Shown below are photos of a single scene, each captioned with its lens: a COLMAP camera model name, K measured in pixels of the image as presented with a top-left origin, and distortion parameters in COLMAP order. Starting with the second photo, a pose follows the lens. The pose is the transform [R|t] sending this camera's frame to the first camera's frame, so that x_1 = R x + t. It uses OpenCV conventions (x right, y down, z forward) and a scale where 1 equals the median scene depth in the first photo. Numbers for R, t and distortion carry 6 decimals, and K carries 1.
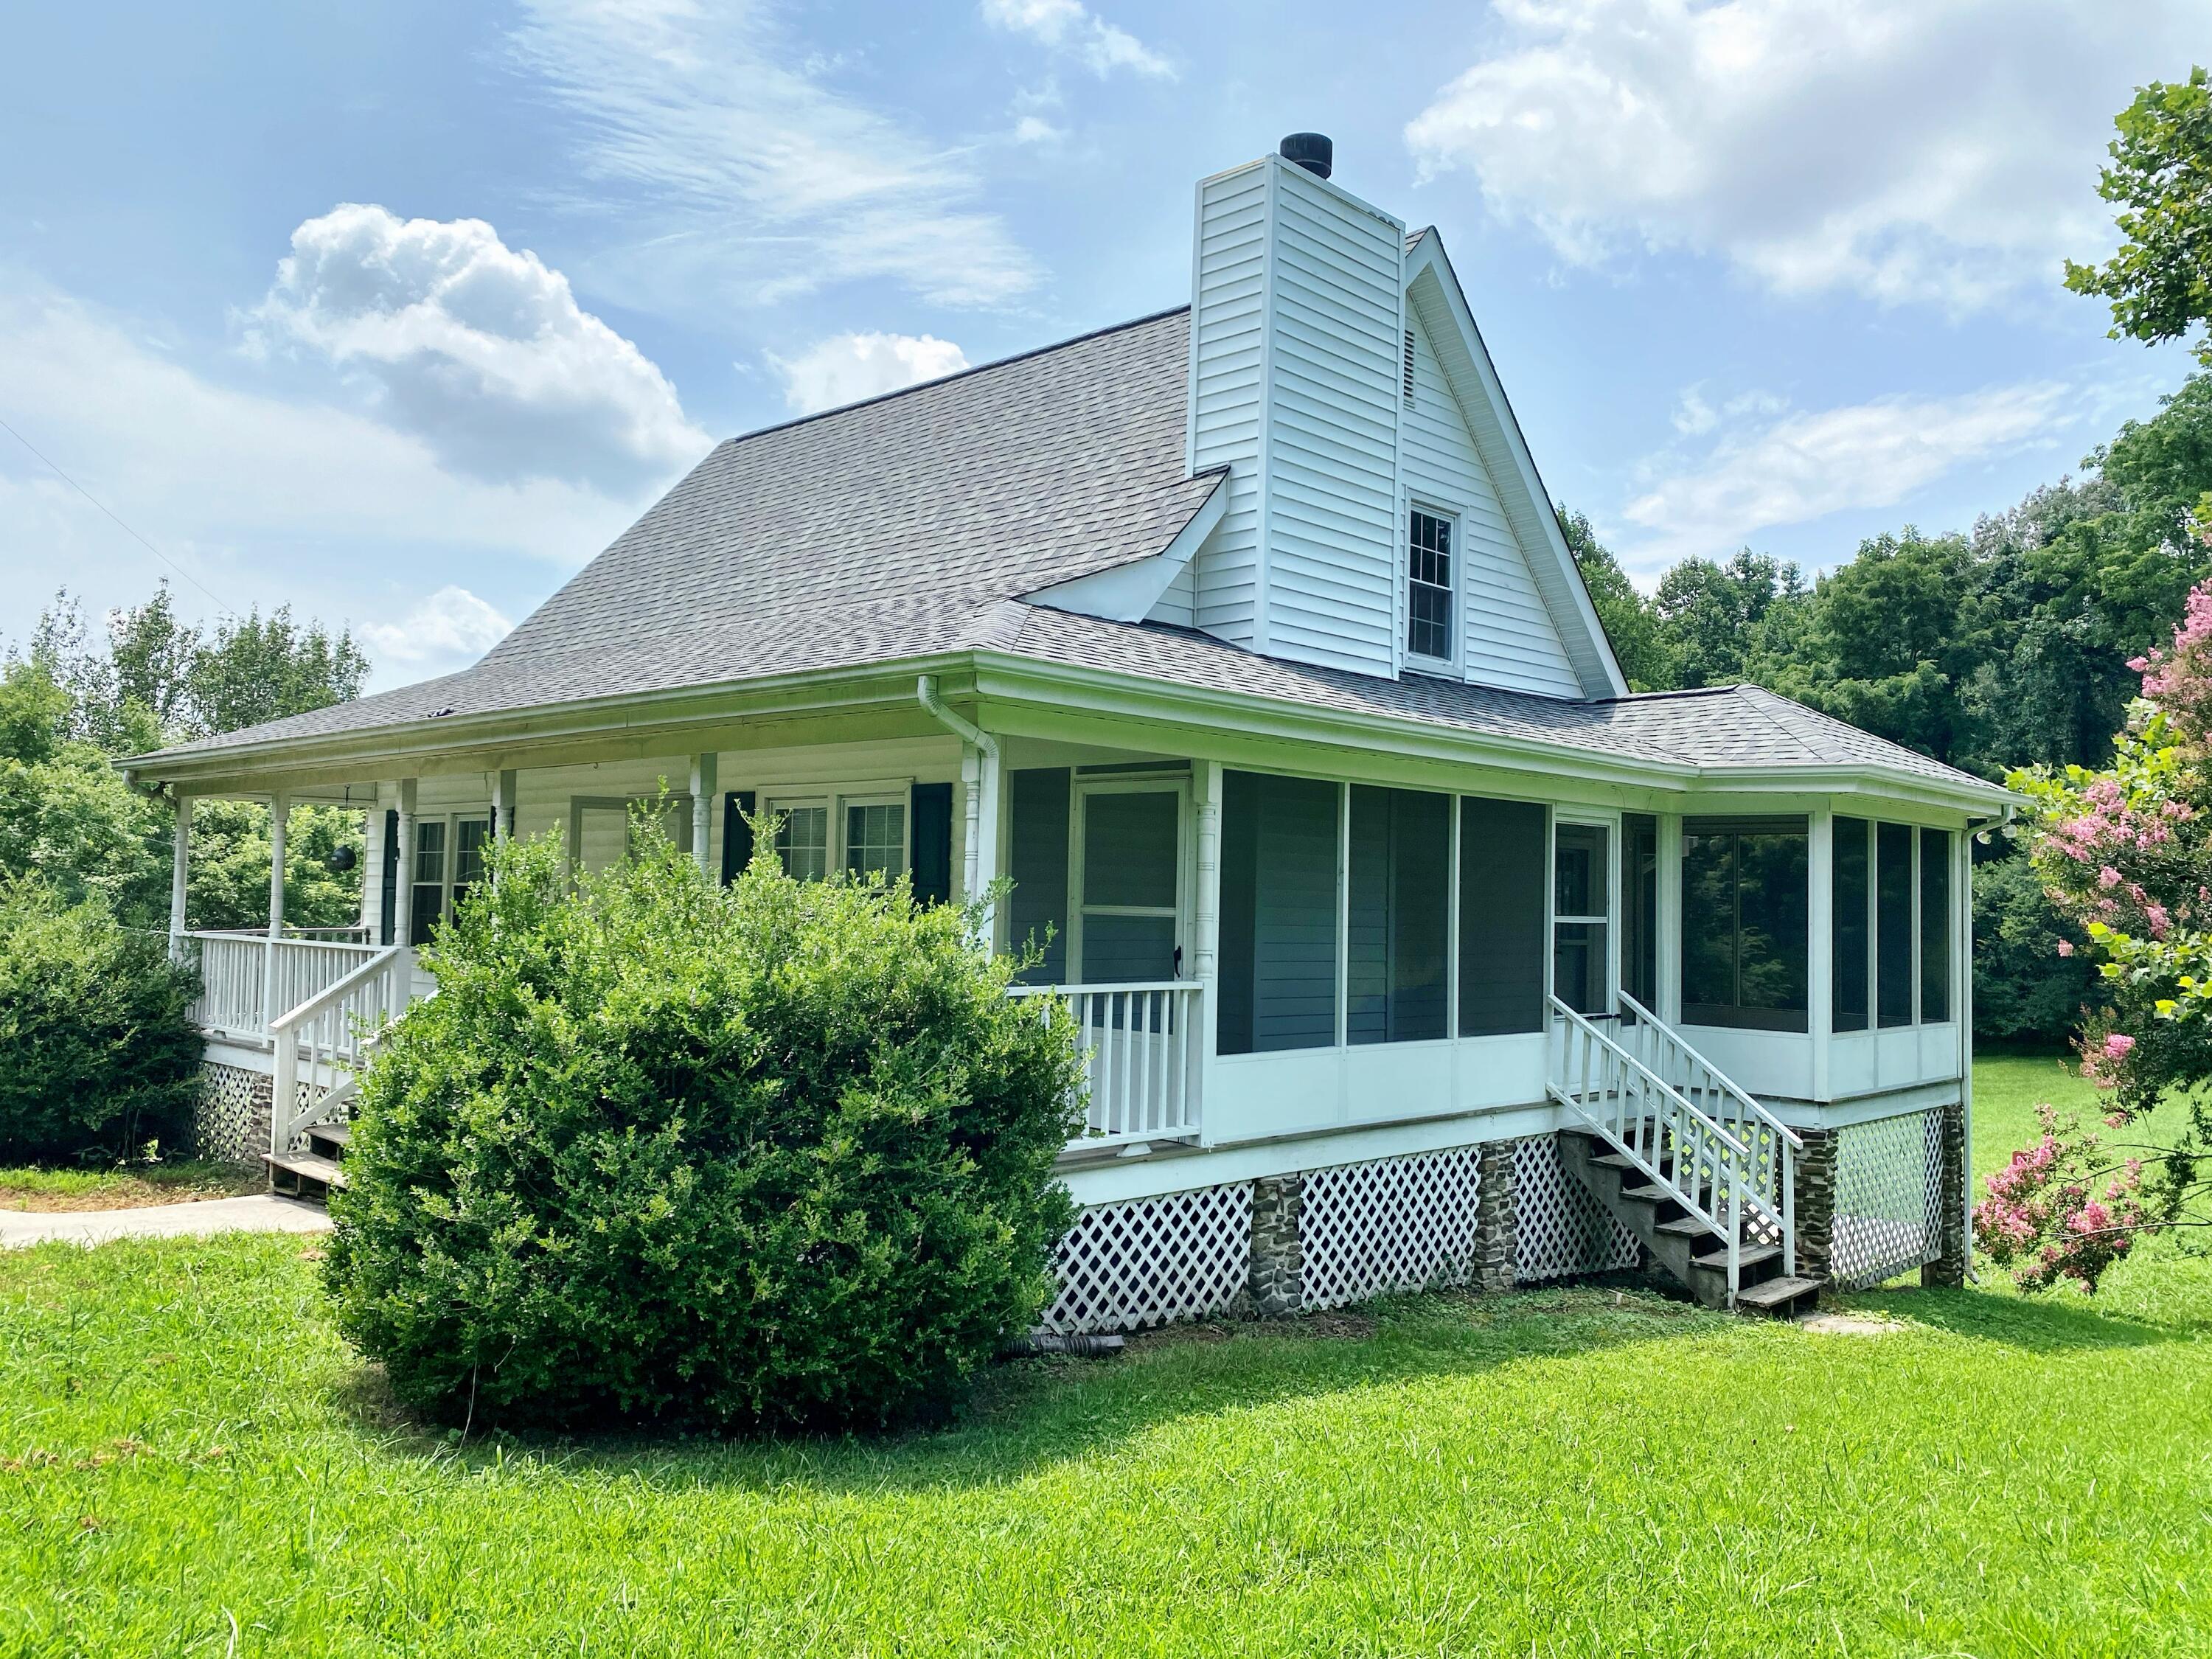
lens RADIAL K [[1699.4, 0, 1106.0], [0, 1699.4, 829.5], [0, 0, 1]] dist [0.060021, -0.056254]
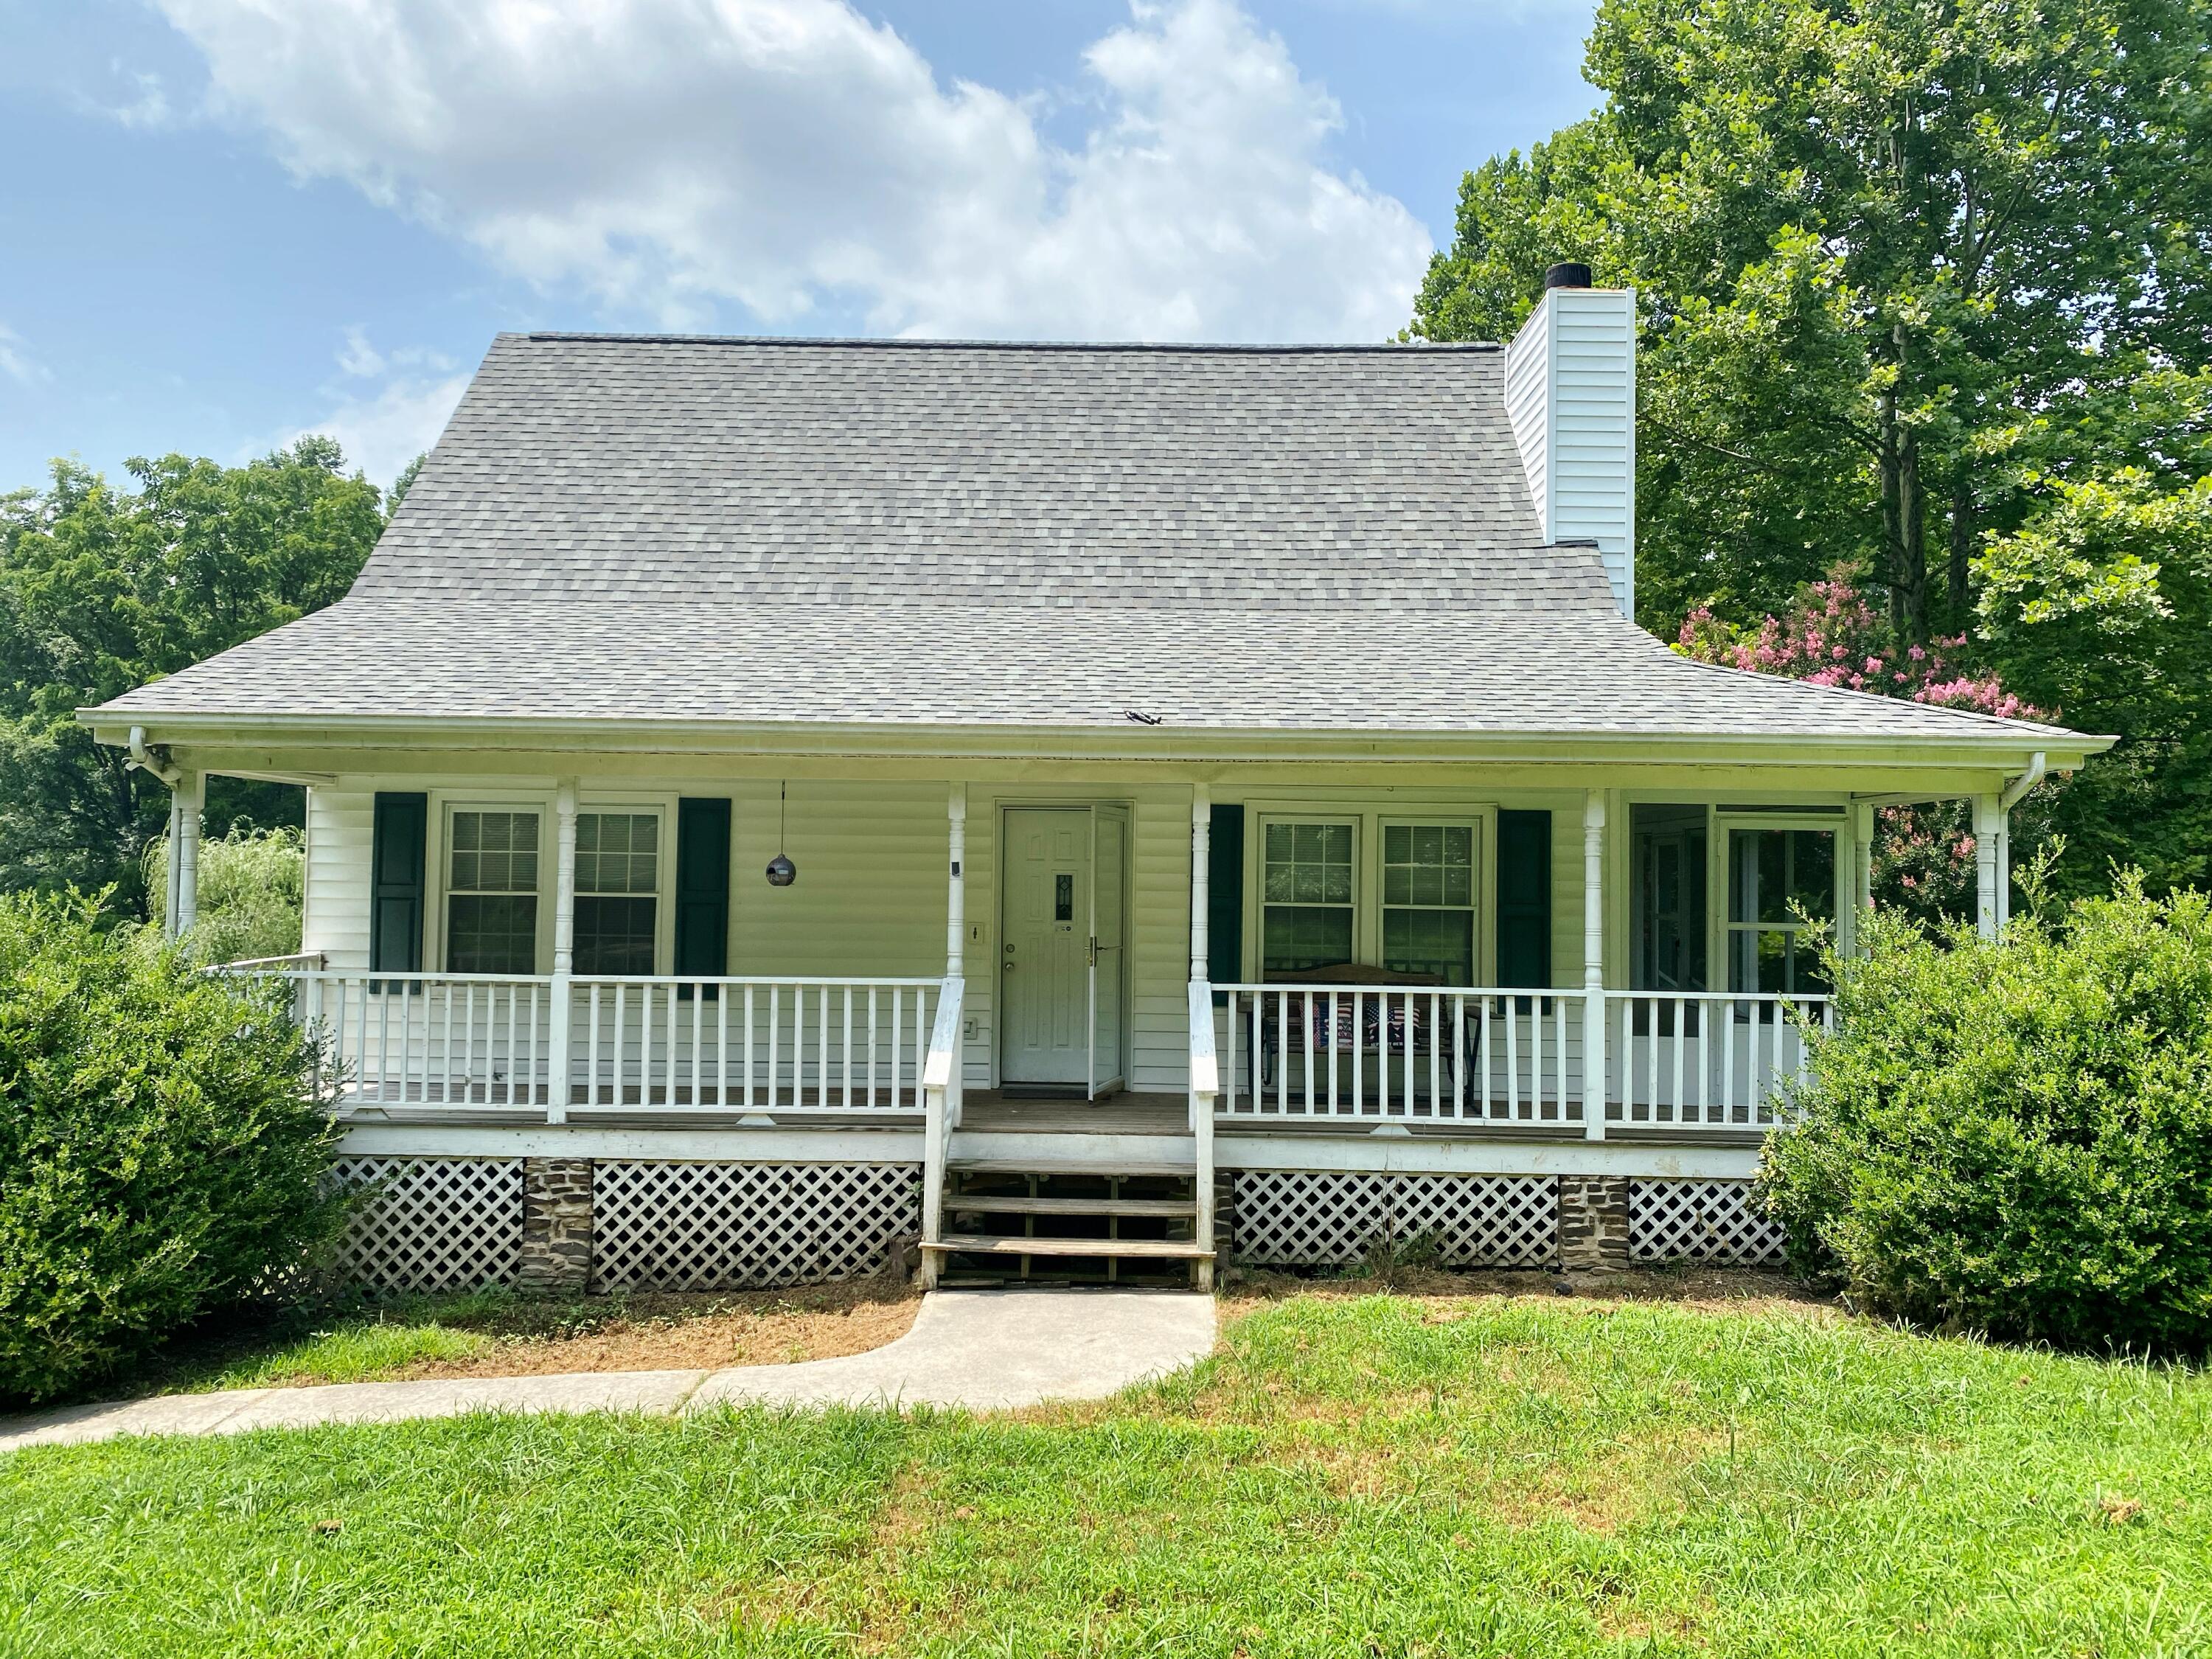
lens RADIAL K [[1699.4, 0, 1106.0], [0, 1699.4, 829.5], [0, 0, 1]] dist [0.060021, -0.056254]
pose [[0.737327, 0.009048, 0.675476, -0.897485], [-0.024068, 0.999627, 0.012882, -0.020421], [-0.675108, -0.025756, 0.737270, 0.338472]]
